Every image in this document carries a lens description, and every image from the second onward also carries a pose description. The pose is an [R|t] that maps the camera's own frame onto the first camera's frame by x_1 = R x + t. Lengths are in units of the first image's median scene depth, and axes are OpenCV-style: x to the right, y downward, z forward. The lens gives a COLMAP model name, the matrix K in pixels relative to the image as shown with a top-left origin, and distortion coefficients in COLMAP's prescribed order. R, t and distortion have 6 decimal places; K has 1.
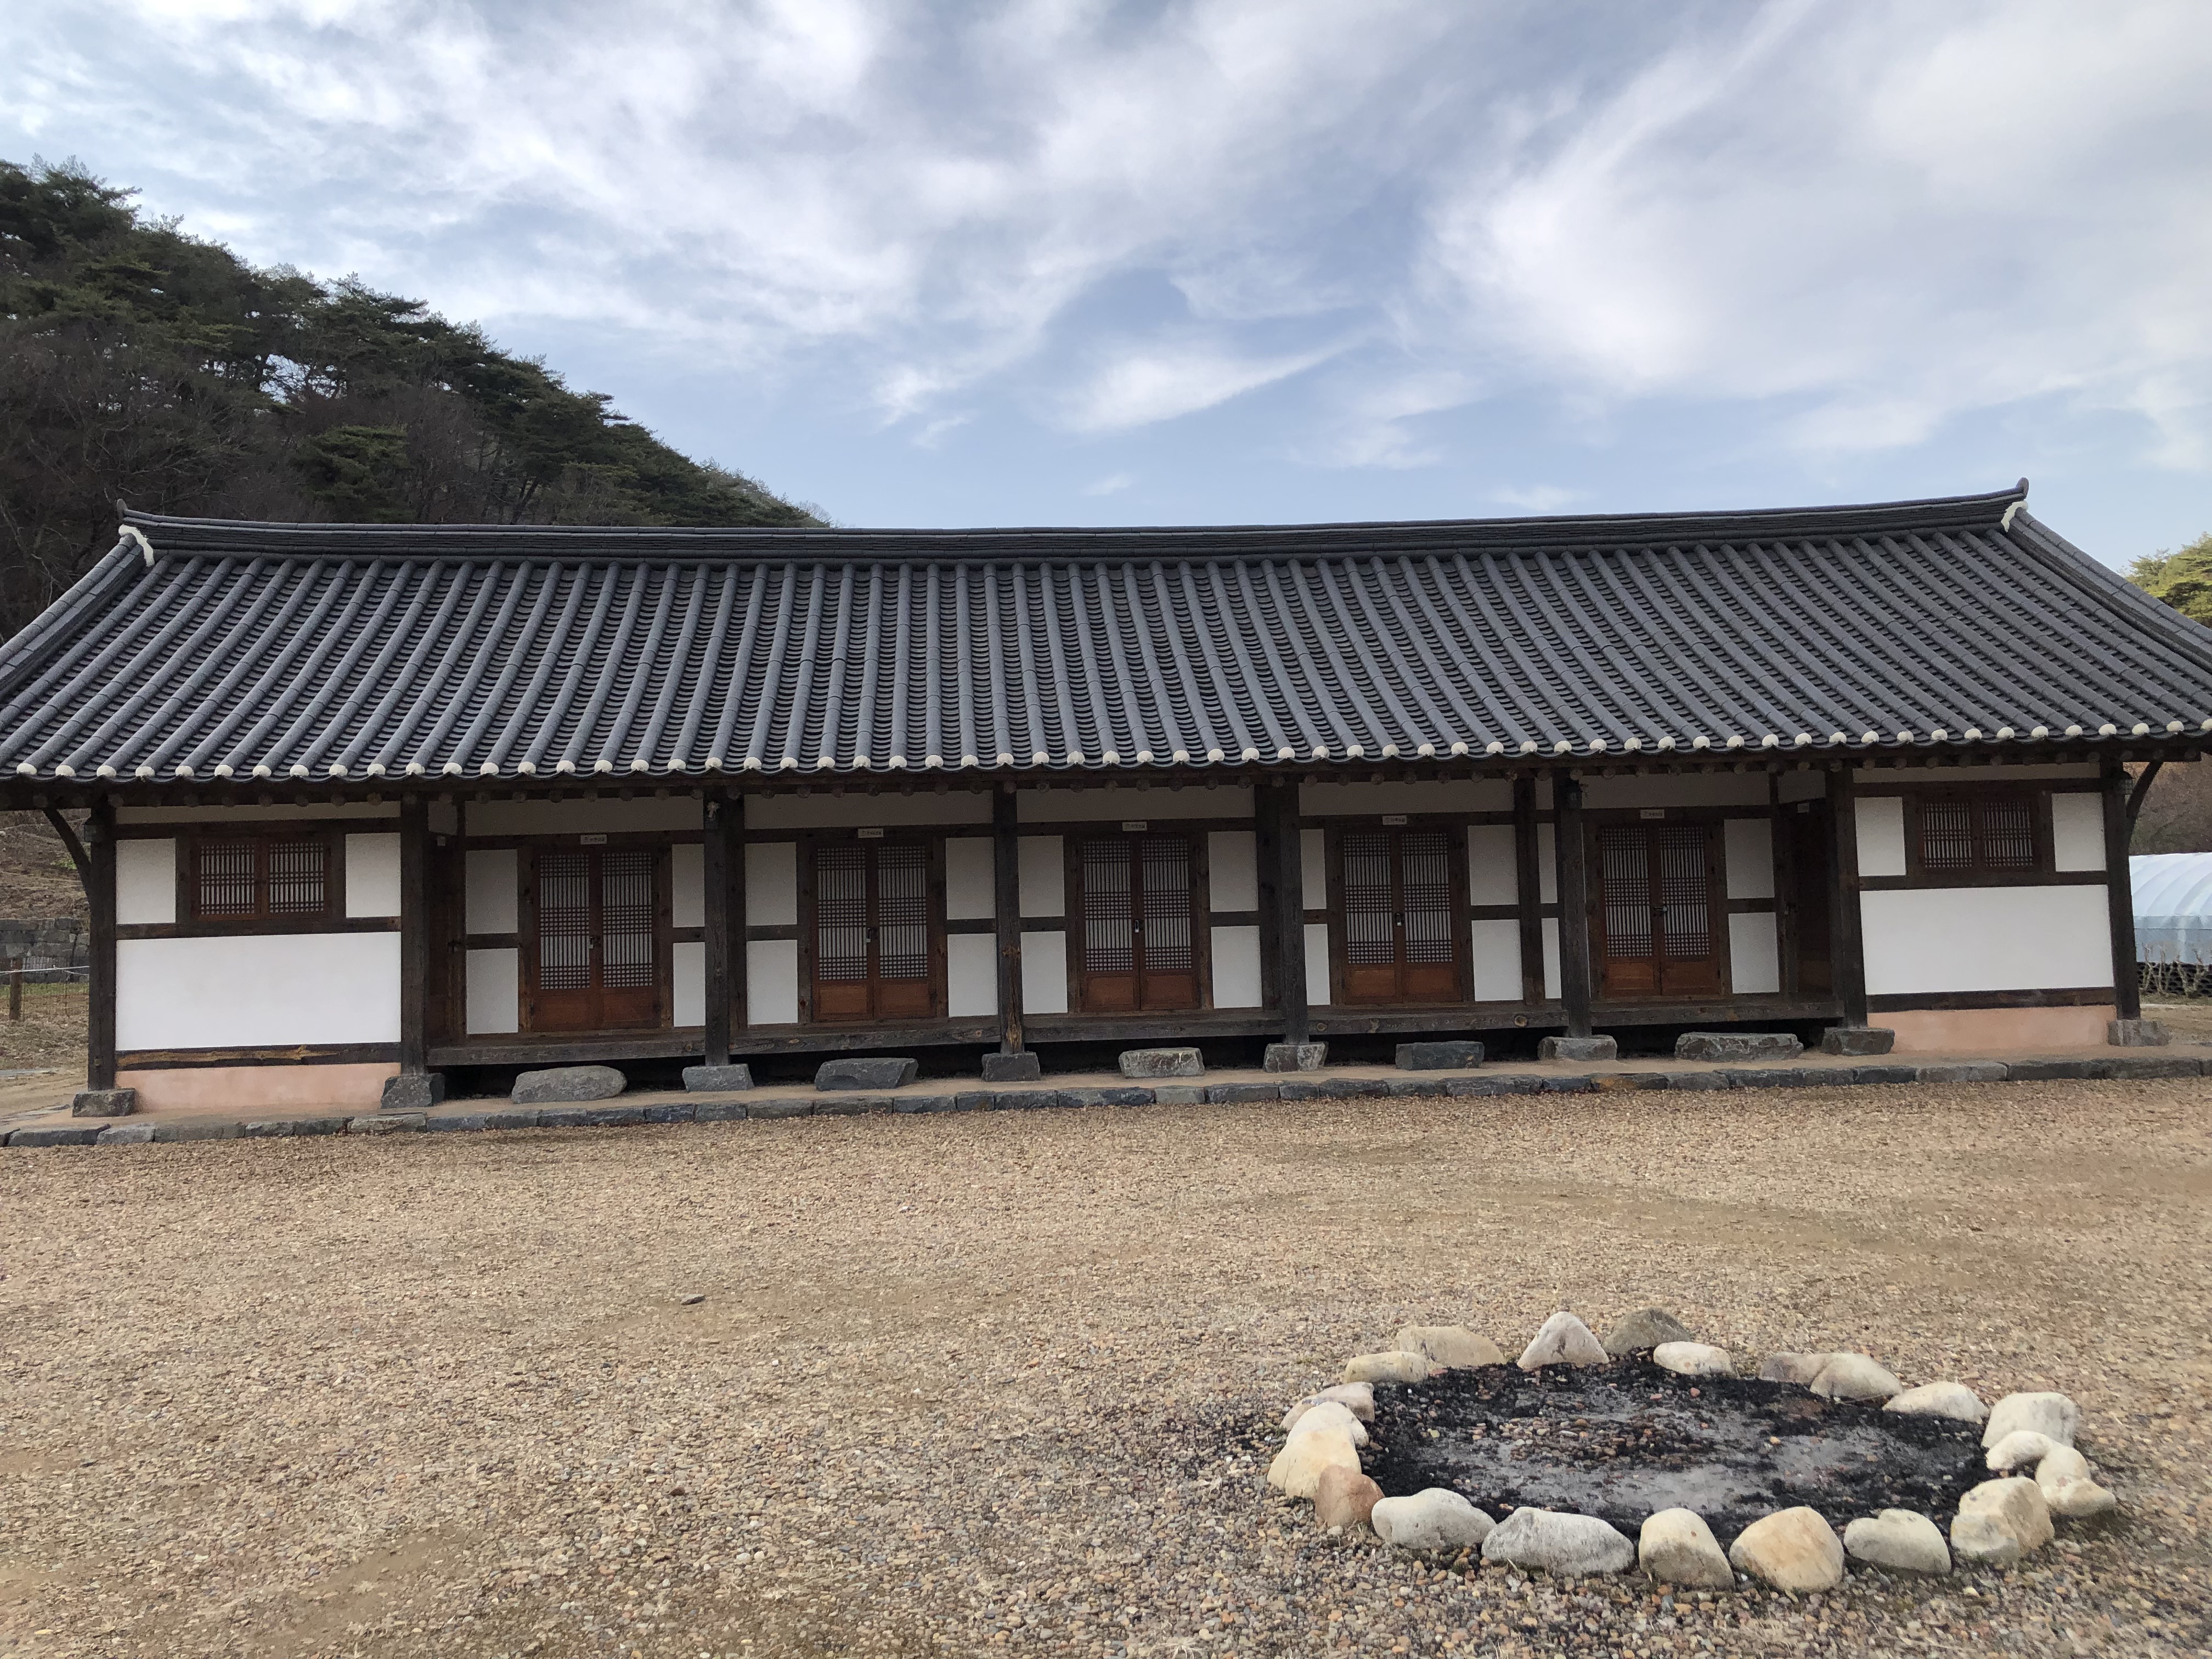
lens RADIAL K [[1801.9, 0, 1063.1], [0, 1801.9, 788.6], [0, 0, 1]] dist [0.120310, -0.249252]
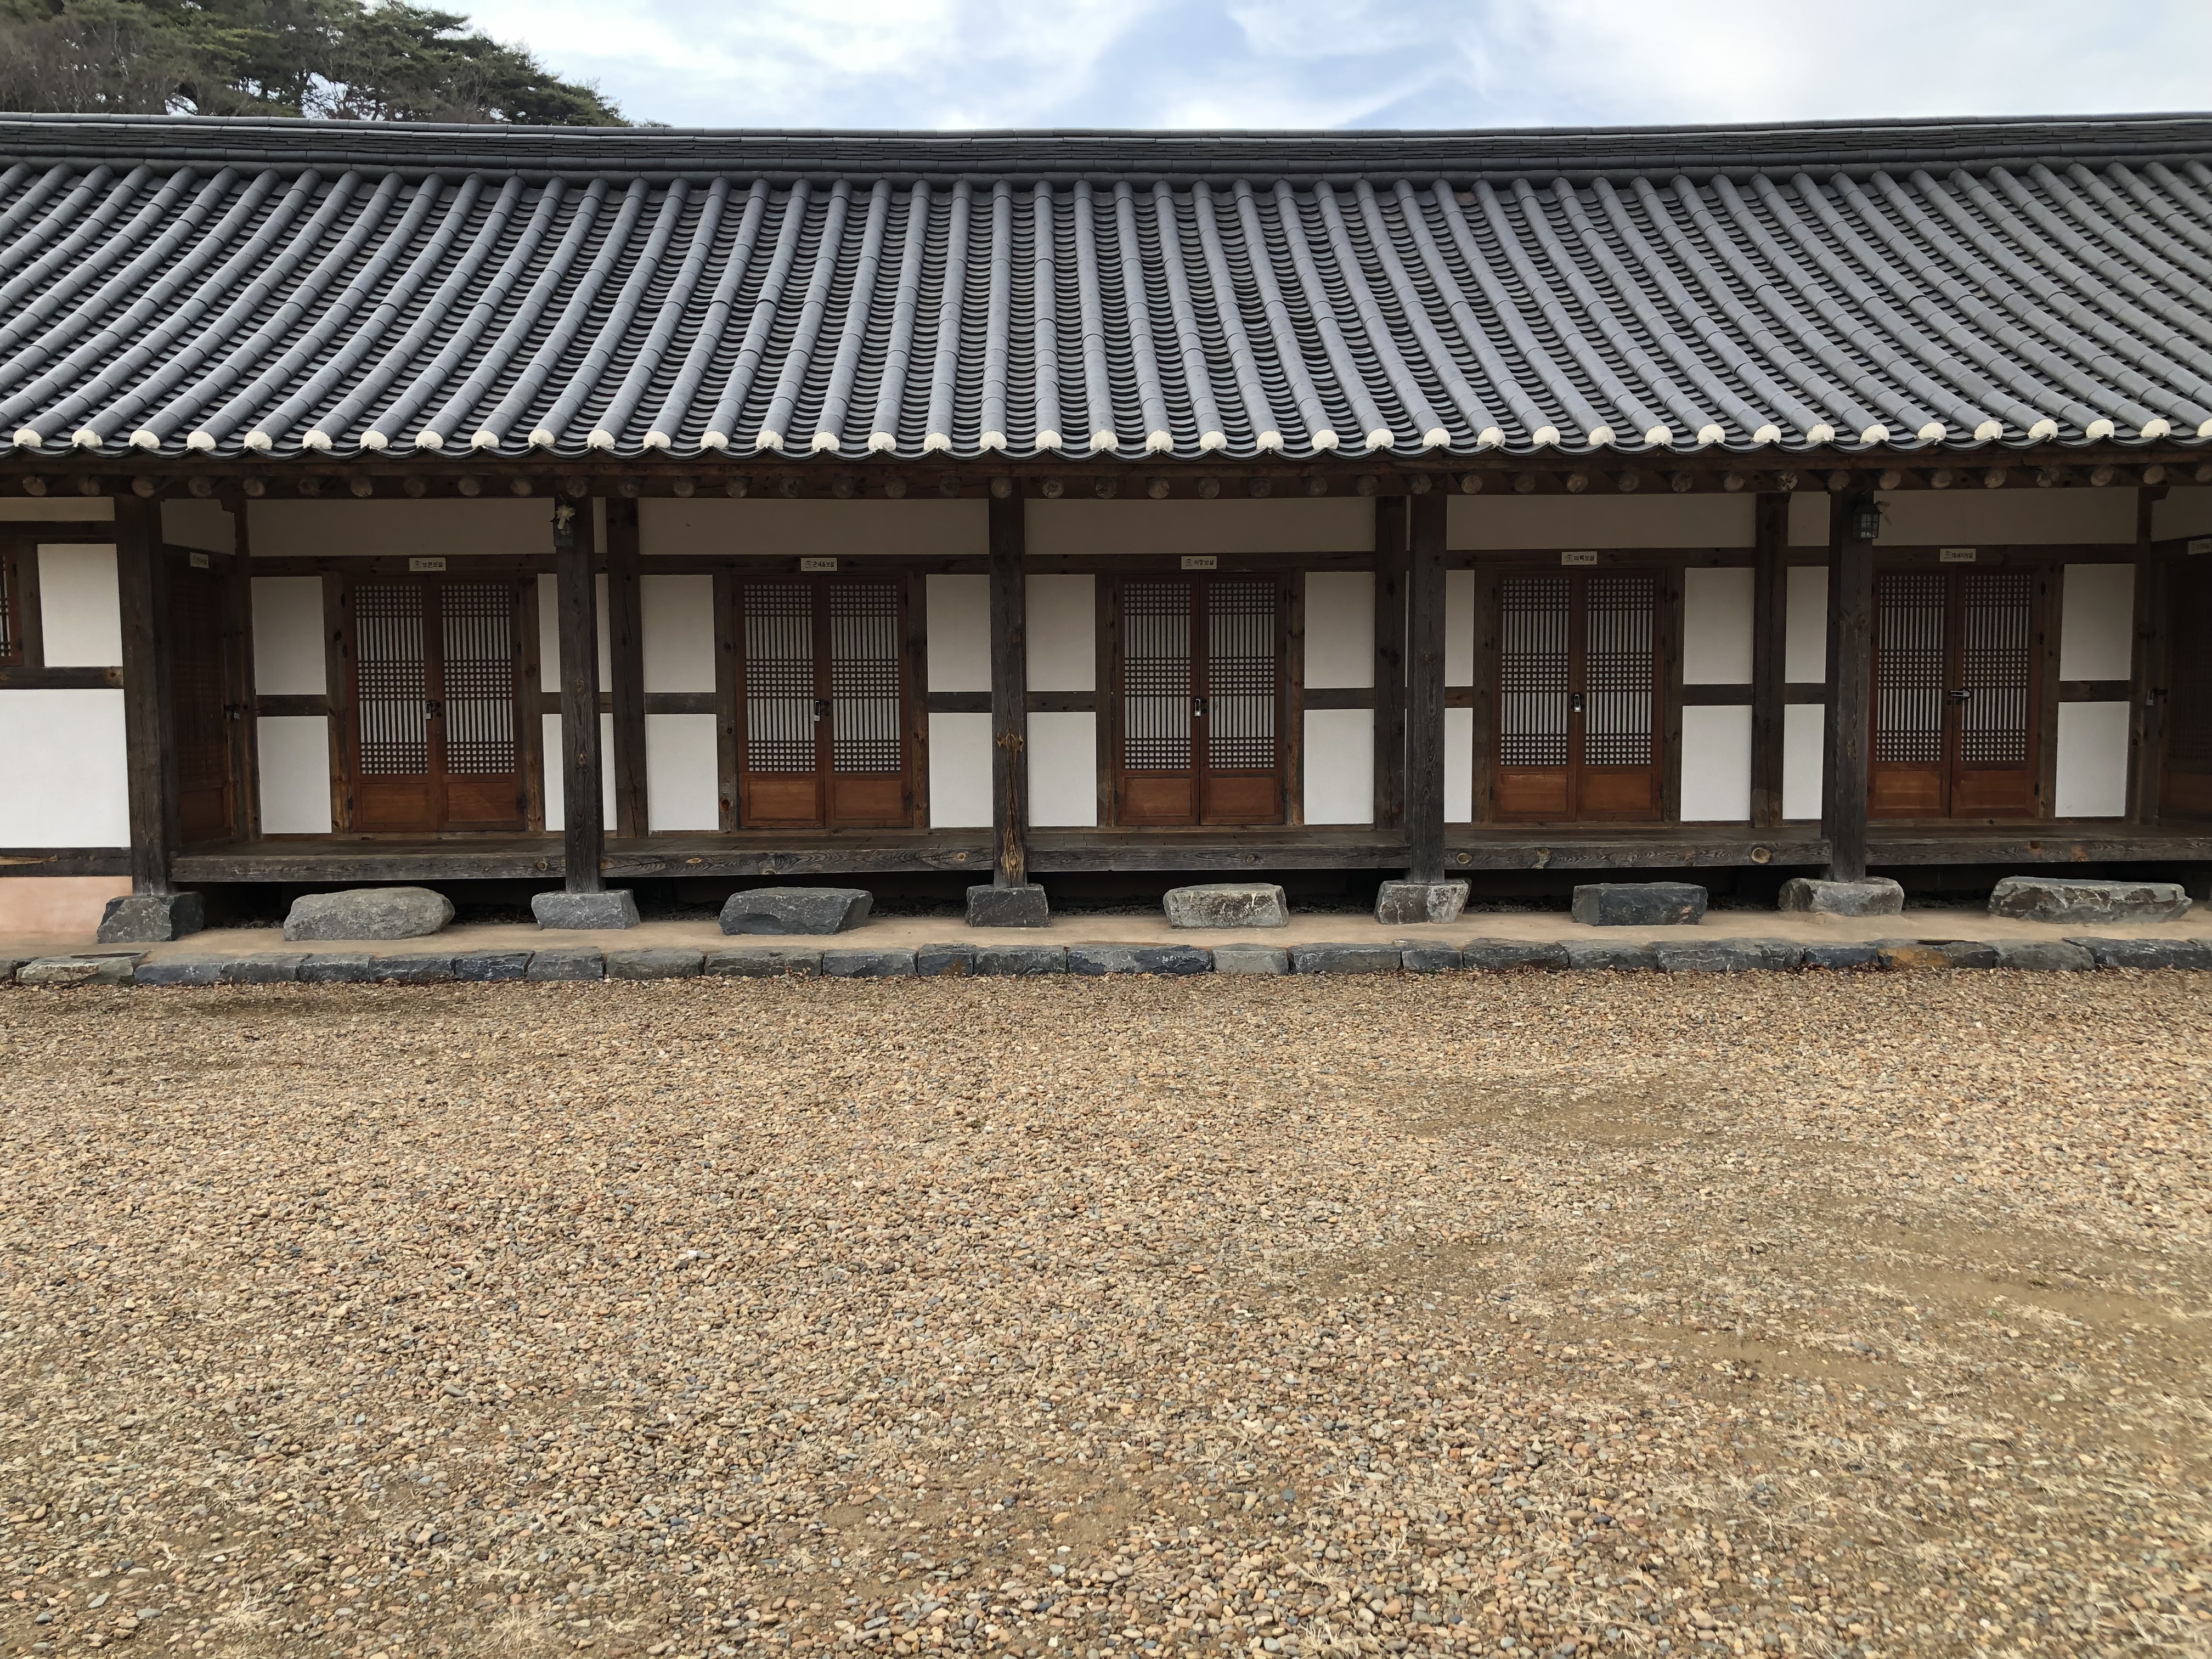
lens RADIAL K [[1801.9, 0, 1063.1], [0, 1801.9, 788.6], [0, 0, 1]] dist [0.120310, -0.249252]
pose [[0.998771, 0.022710, -0.044060, 0.021343], [-0.017091, 0.992141, 0.123955, 0.023322], [0.046529, -0.123050, 0.991309, 0.315503]]
